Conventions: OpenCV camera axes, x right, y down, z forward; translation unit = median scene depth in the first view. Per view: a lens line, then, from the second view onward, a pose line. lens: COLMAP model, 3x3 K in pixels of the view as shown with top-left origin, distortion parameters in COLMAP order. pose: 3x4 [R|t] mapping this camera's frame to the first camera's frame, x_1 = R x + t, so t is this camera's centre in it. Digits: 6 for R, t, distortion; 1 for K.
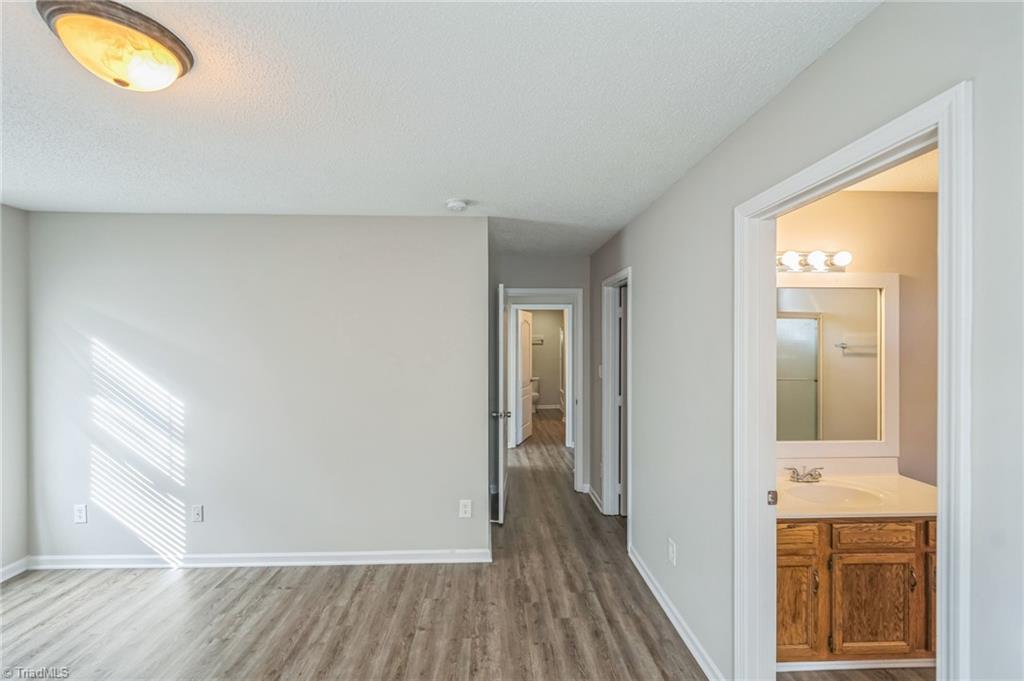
lens RADIAL K [[418.2, 0, 512.7], [0, 418.2, 335.3], [0, 0, 1]] dist [-0.001733, -0.000488]
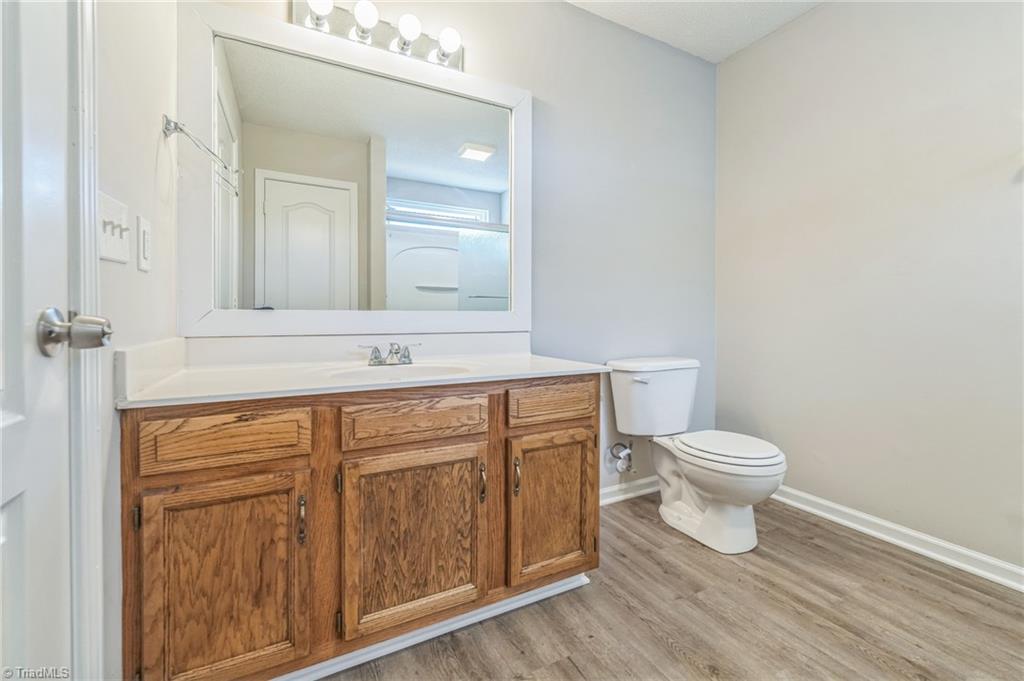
lens RADIAL K [[418.2, 0, 503.2], [0, 418.2, 317.4], [0, 0, 1]] dist [-0.001733, -0.000488]
pose [[0.912111, -0.011038, 0.409795, 0.732511], [0.003440, 0.999808, 0.019275, 0.325128], [-0.409929, -0.016171, 0.911974, 0.416534]]
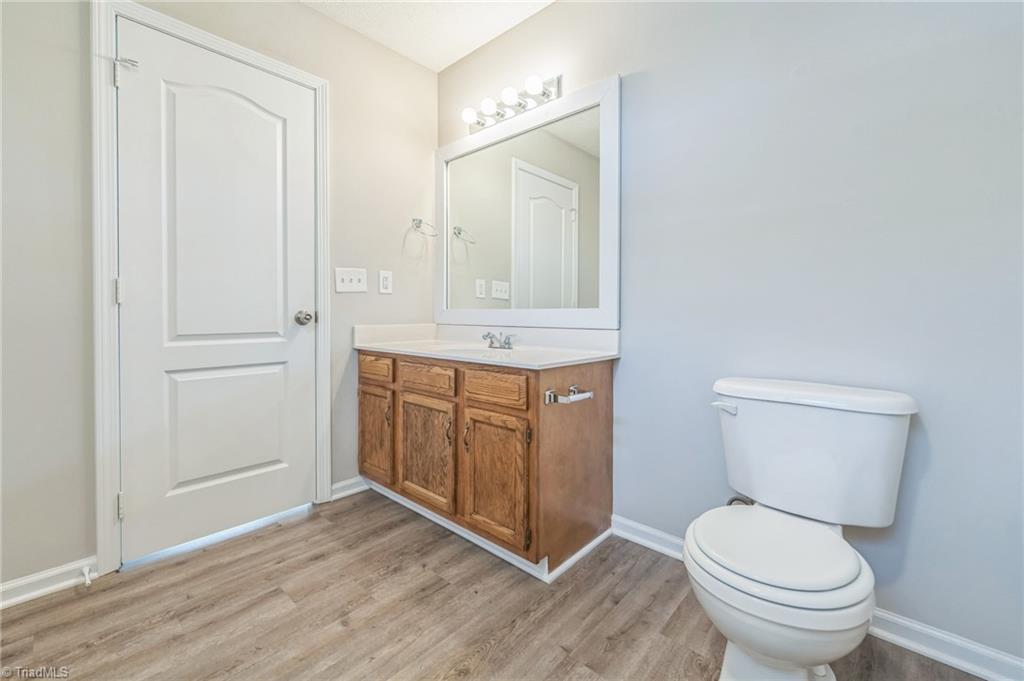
lens RADIAL K [[418.2, 0, 512.4], [0, 418.2, 316.0], [0, 0, 1]] dist [-0.001733, -0.000488]
pose [[0.715148, -0.003436, -0.698965, 1.670400], [0.012538, 0.999890, 0.007913, 0.336726], [0.698861, -0.014422, 0.715113, 0.463842]]
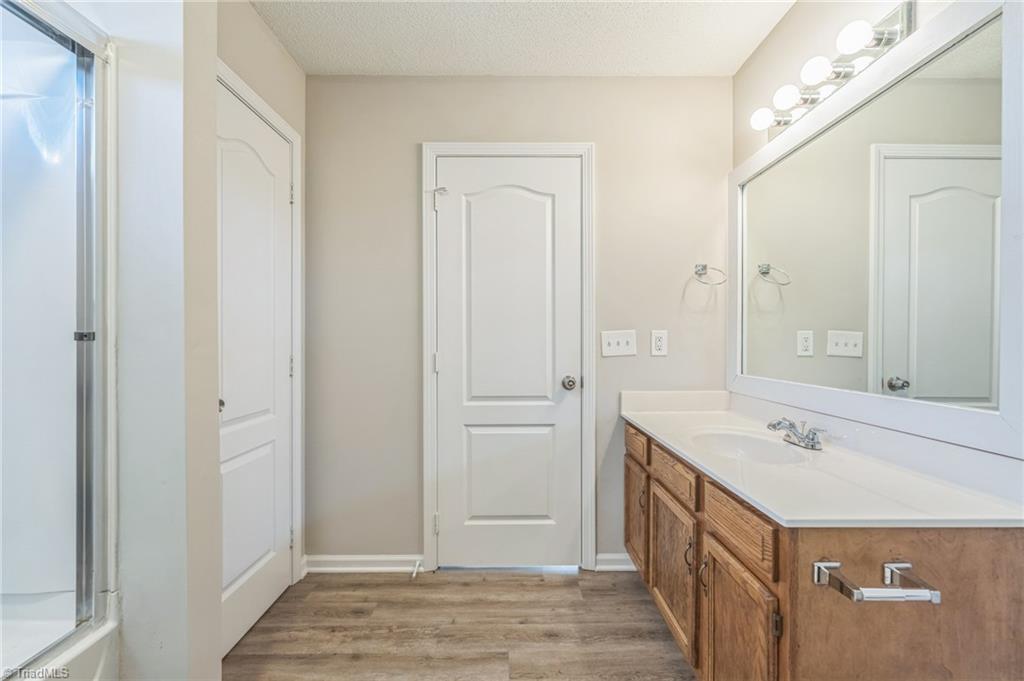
lens RADIAL K [[418.2, 0, 512.4], [0, 418.2, 344.2], [0, 0, 1]] dist [-0.001733, -0.000488]
pose [[-0.022718, -0.005517, -0.999727, 1.640148], [0.010996, 0.999923, -0.005768, 0.246277], [0.999681, -0.011124, -0.022656, 0.731248]]
